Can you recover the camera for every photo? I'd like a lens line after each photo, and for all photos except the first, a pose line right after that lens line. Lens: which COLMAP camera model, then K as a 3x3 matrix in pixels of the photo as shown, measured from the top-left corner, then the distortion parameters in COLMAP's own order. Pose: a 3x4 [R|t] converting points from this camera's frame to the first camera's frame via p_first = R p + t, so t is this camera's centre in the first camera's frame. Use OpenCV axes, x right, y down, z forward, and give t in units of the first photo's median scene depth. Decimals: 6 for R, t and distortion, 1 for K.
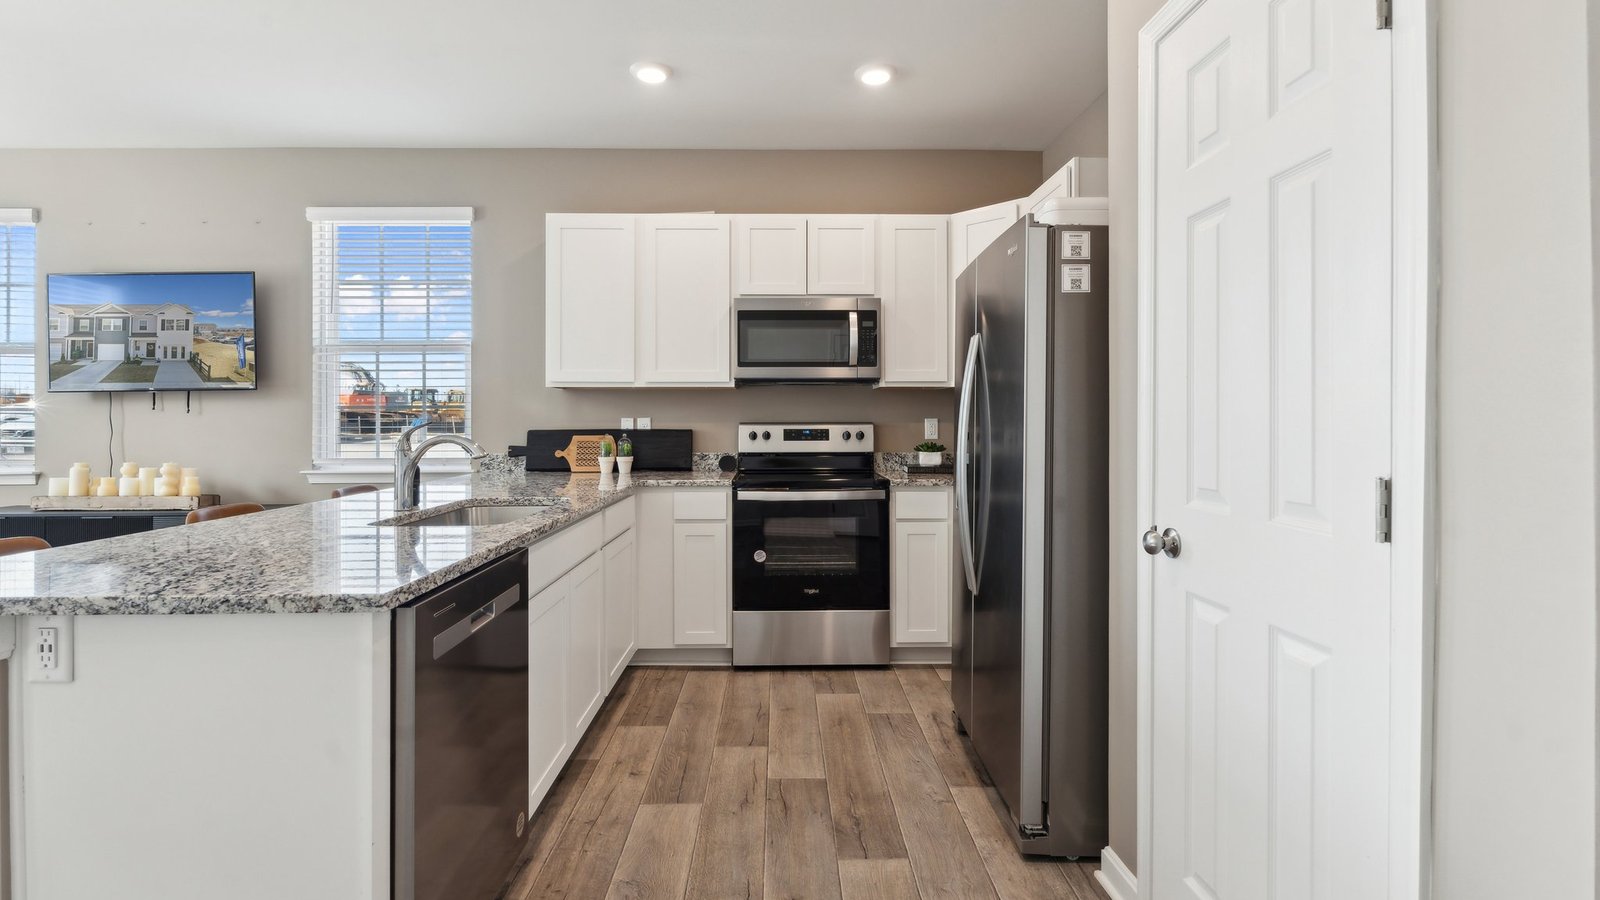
lens RADIAL K [[728.9, 0, 794.5], [0, 728.9, 413.1], [0, 0, 1]] dist [0.000242, 0.000111]
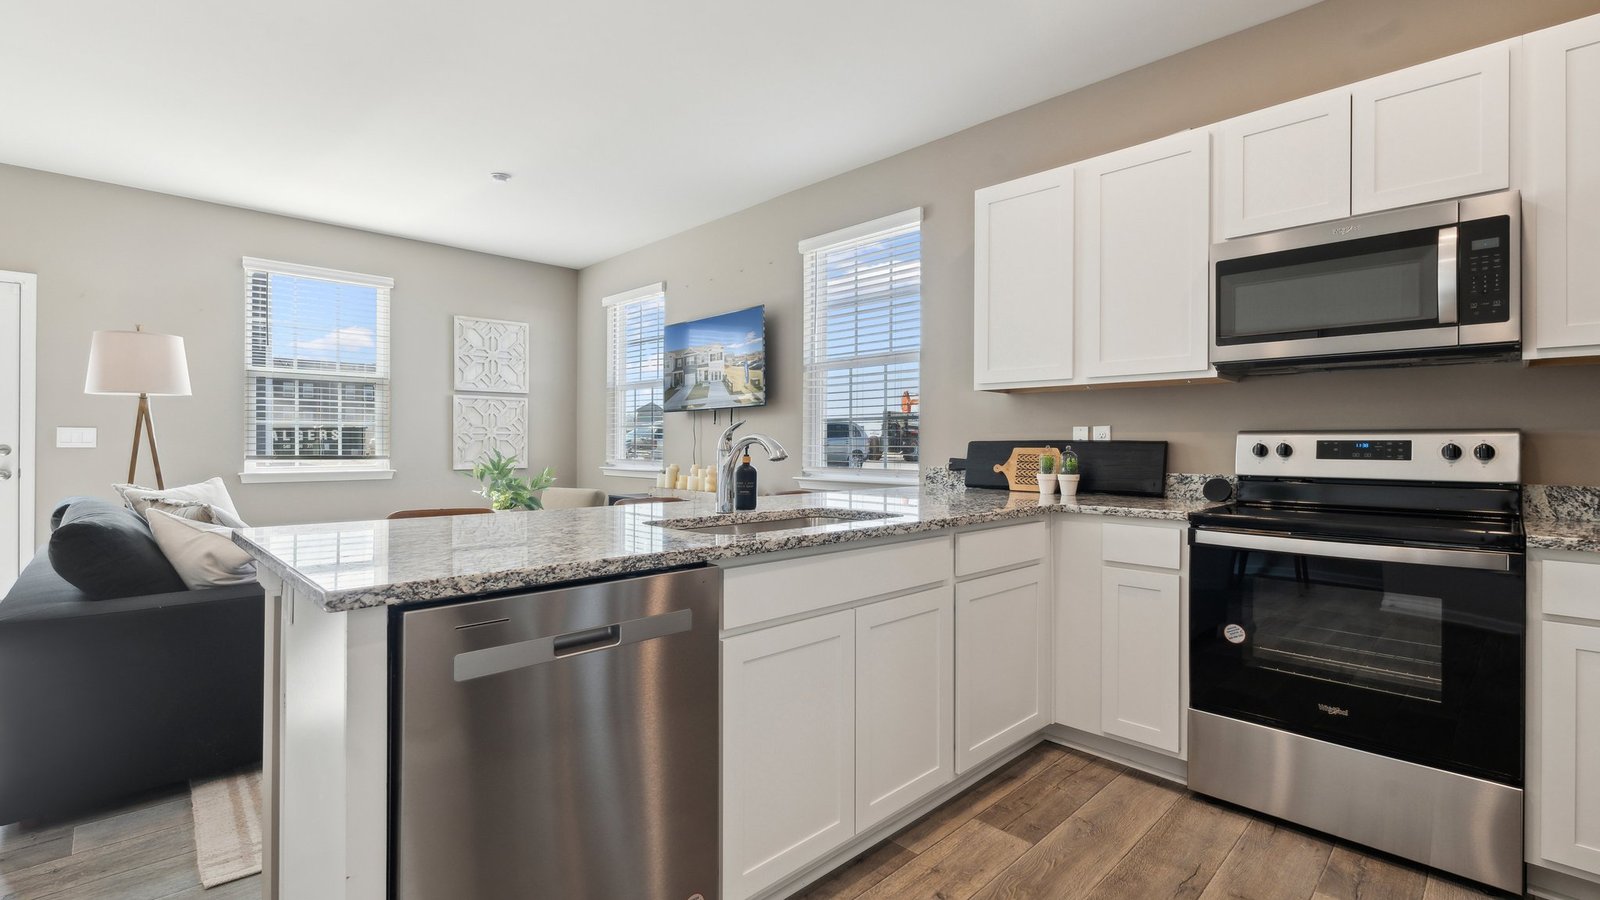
lens RADIAL K [[713.3, 0, 791.4], [0, 713.3, 439.8], [0, 0, 1]] dist [-0.001801, 0.000042]
pose [[0.687943, 0.001709, -0.725763, 0.125996], [-0.001643, 0.999998, 0.000797, 0.022625], [0.725763, 0.000644, 0.687945, 0.254645]]
